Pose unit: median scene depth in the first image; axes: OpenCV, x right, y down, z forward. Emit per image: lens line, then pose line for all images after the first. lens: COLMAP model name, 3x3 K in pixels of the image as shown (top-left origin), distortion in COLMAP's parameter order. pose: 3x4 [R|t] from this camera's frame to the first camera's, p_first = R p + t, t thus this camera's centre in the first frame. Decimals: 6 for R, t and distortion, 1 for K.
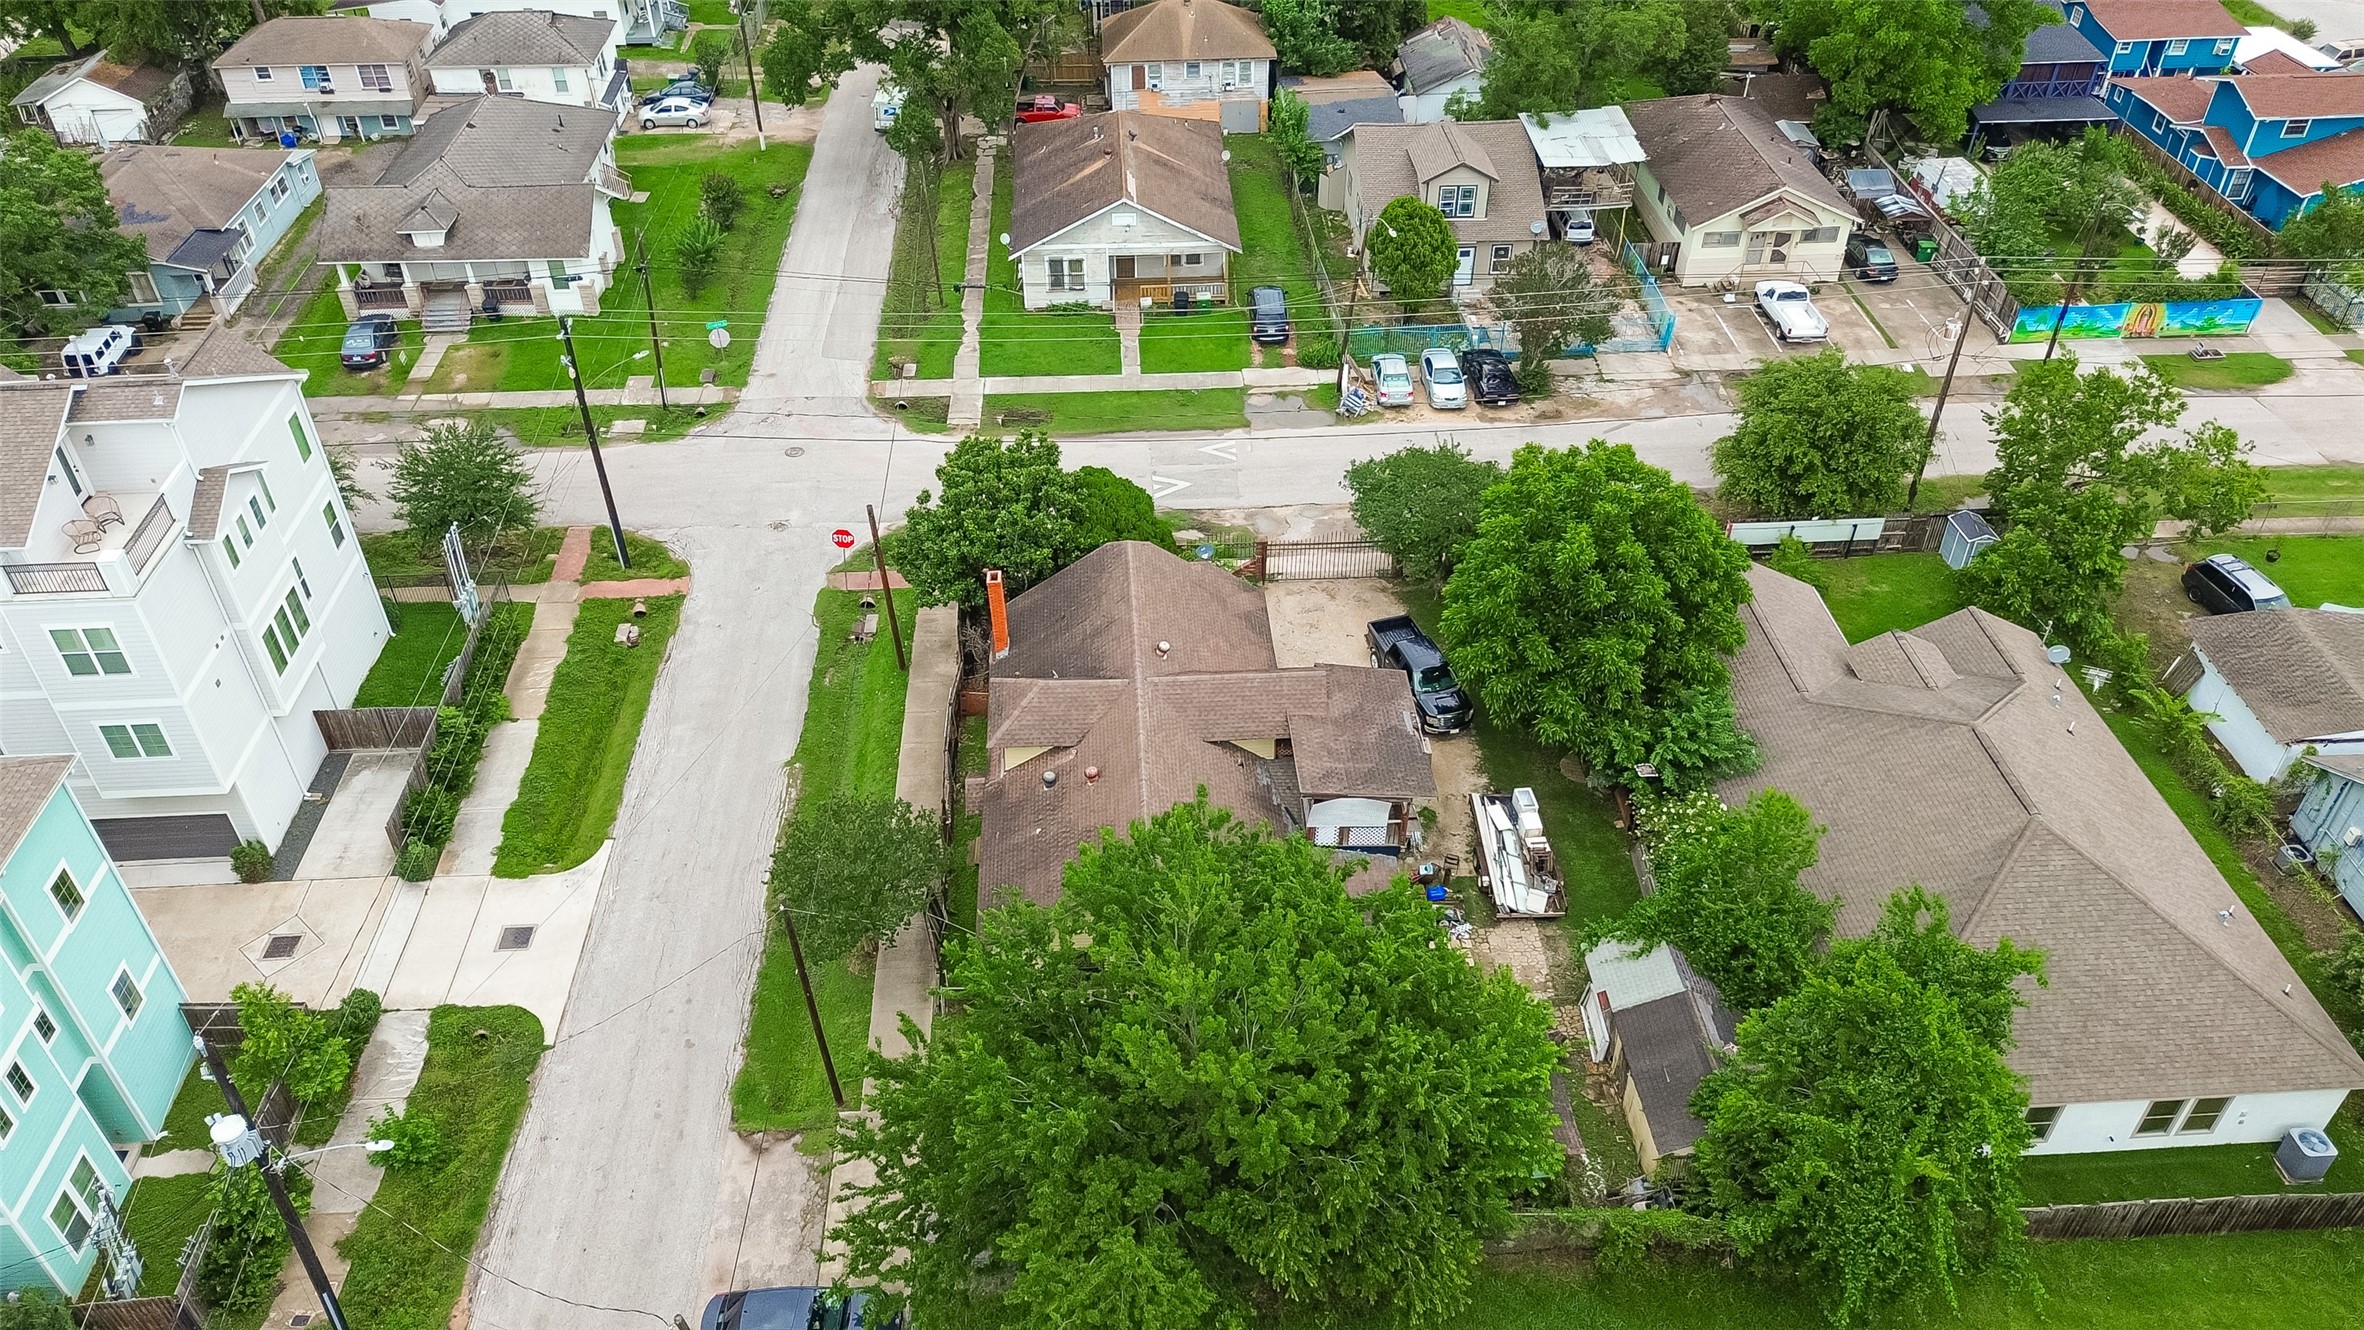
lens RADIAL K [[1673.4, 0, 1183.9], [0, 1673.4, 659.7], [0, 0, 1]] dist [0.073027, -0.077317]
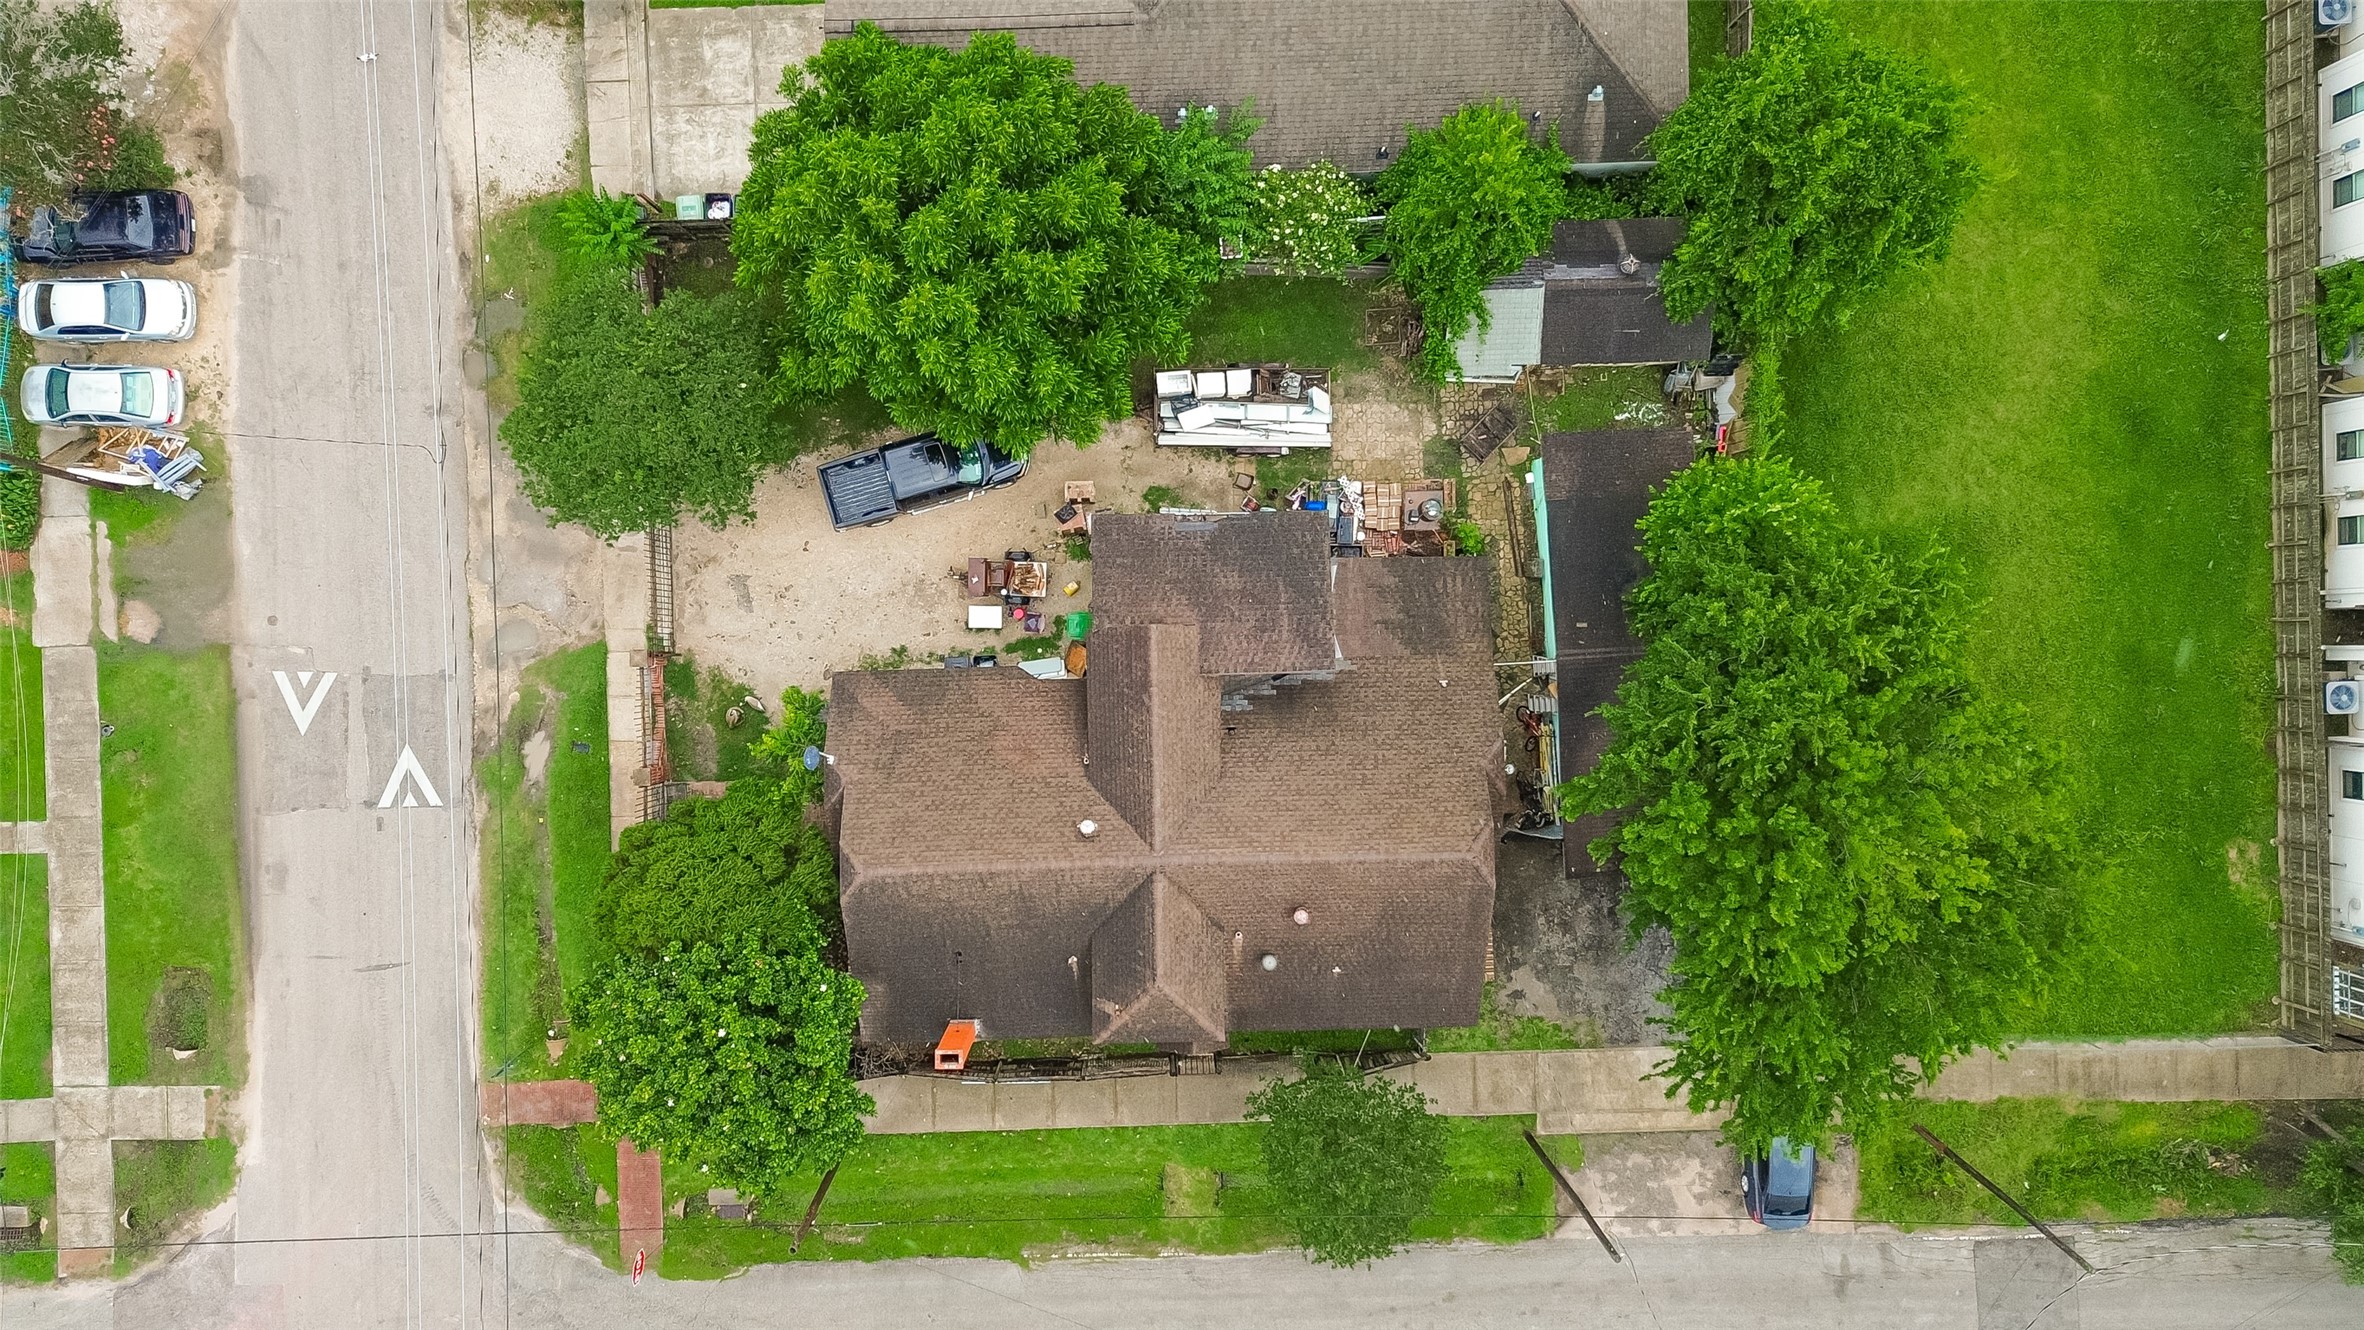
lens RADIAL K [[1663.1, 0, 1177.5], [0, 1663.1, 657.6], [0, 0, 1]] dist [0.070194, -0.075733]
pose [[0.035250, -0.999341, -0.008610, 0.051470], [0.612373, 0.014790, 0.790431, -0.406559], [-0.789783, -0.033135, 0.612491, 0.340151]]
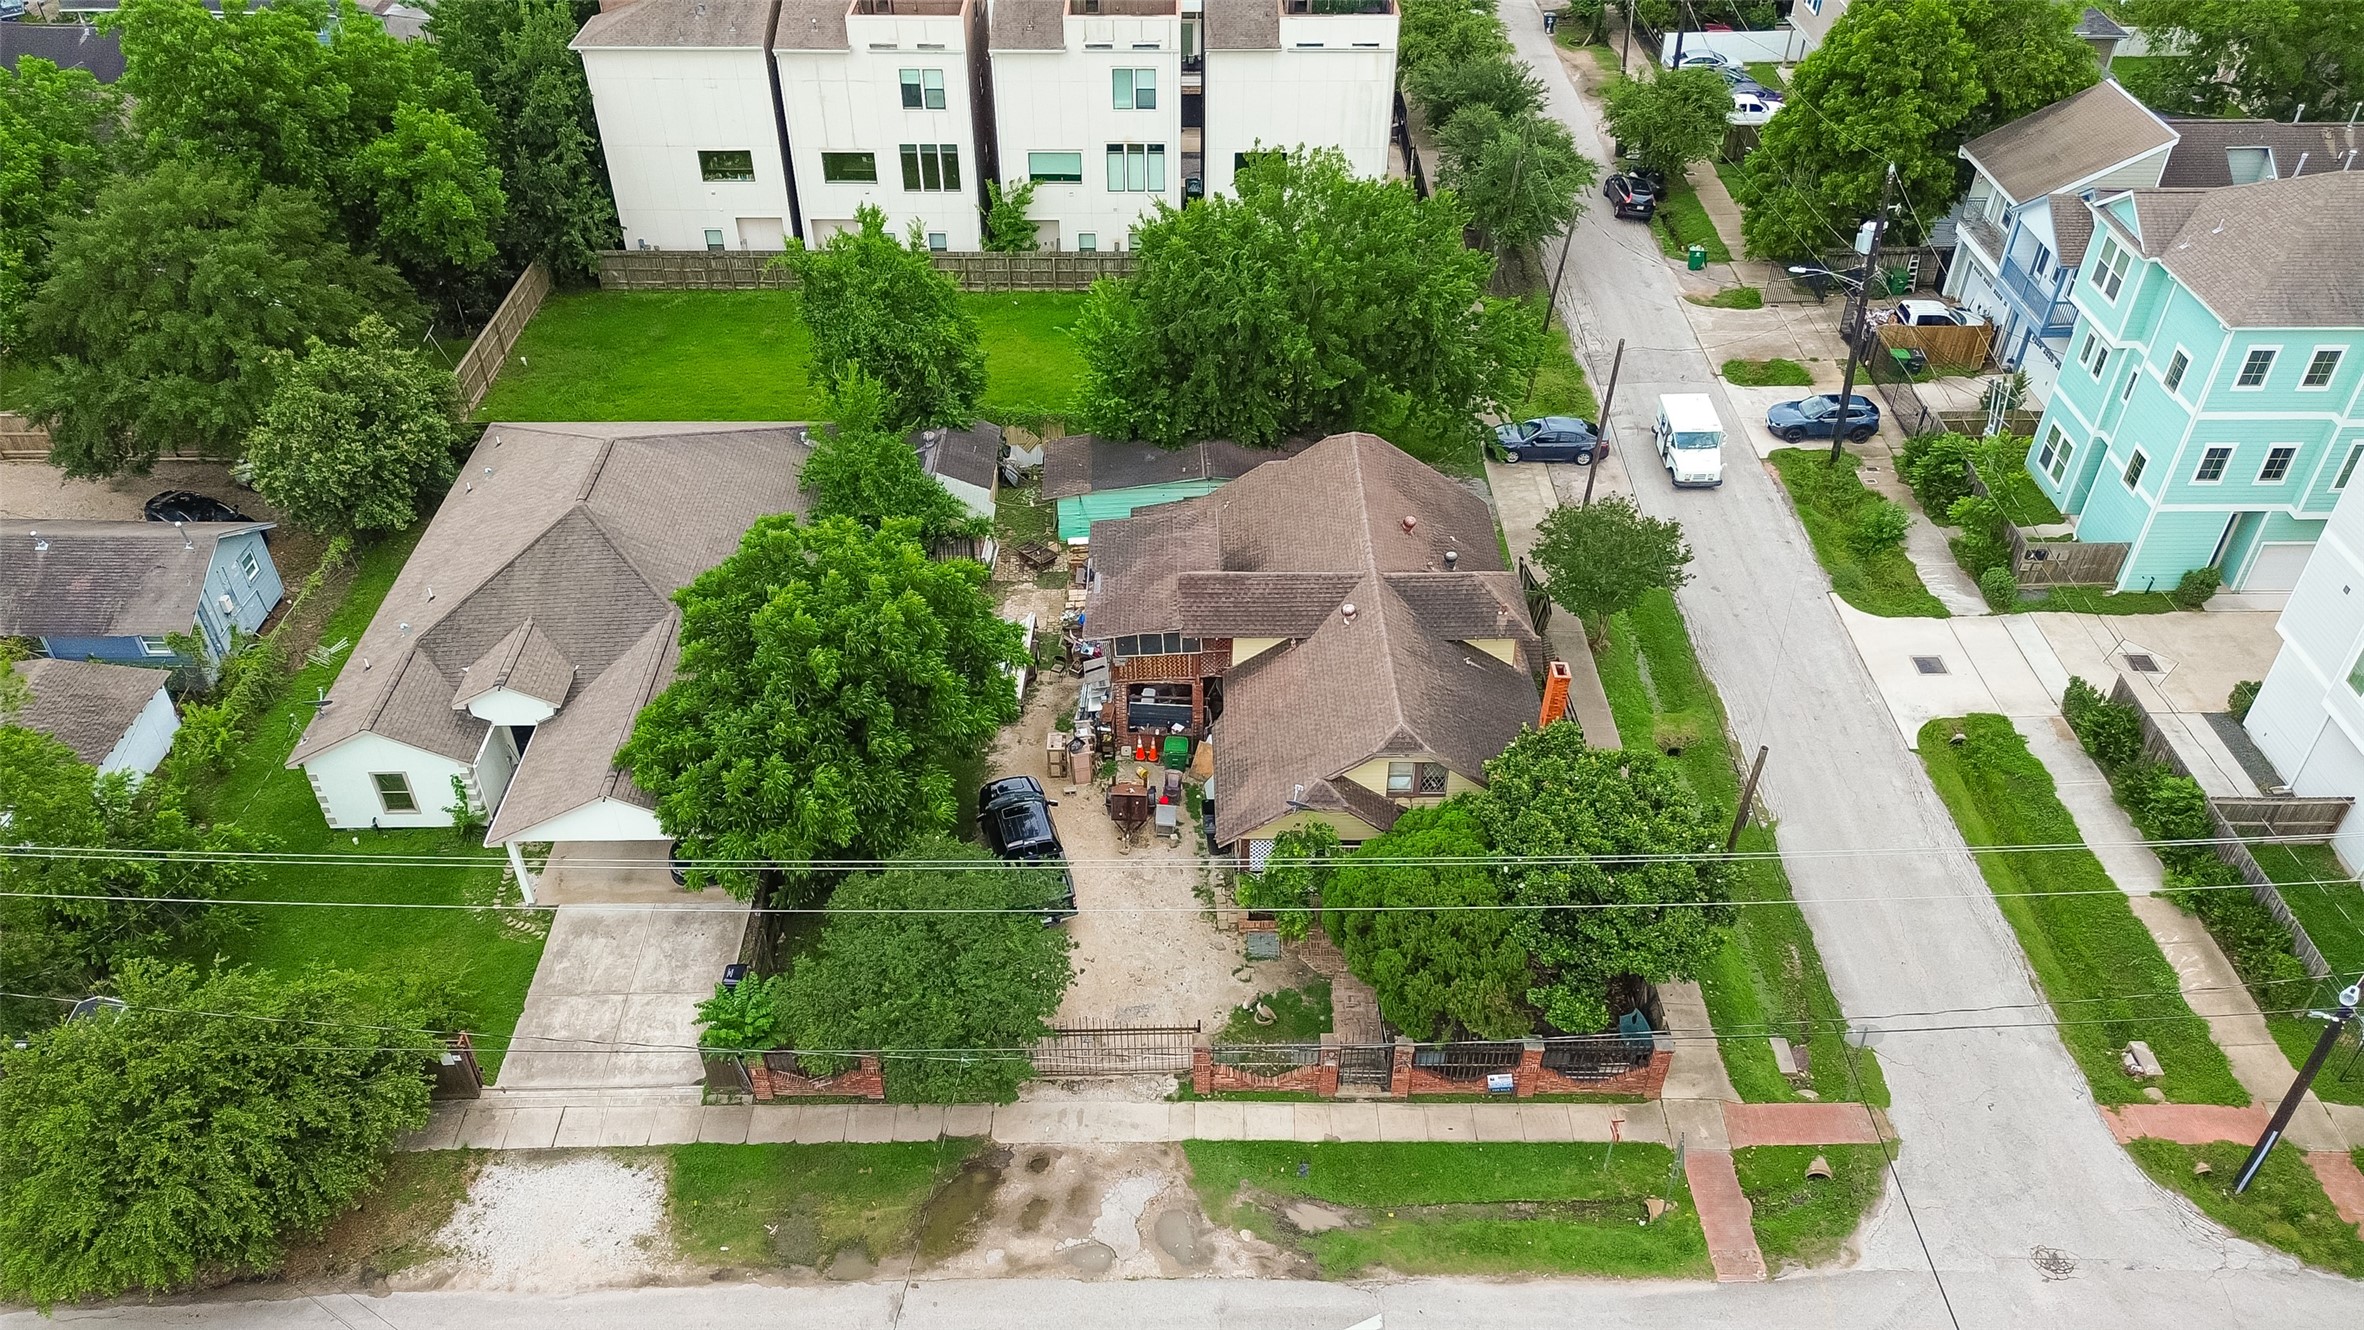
lens RADIAL K [[1673.4, 0, 1183.9], [0, 1673.4, 659.7], [0, 0, 1]] dist [0.073027, -0.077317]
pose [[-0.998594, -0.032399, 0.041962, 0.026783], [0.033692, 0.223286, 0.974170, -0.614945], [-0.040932, 0.974214, -0.221881, 0.844851]]
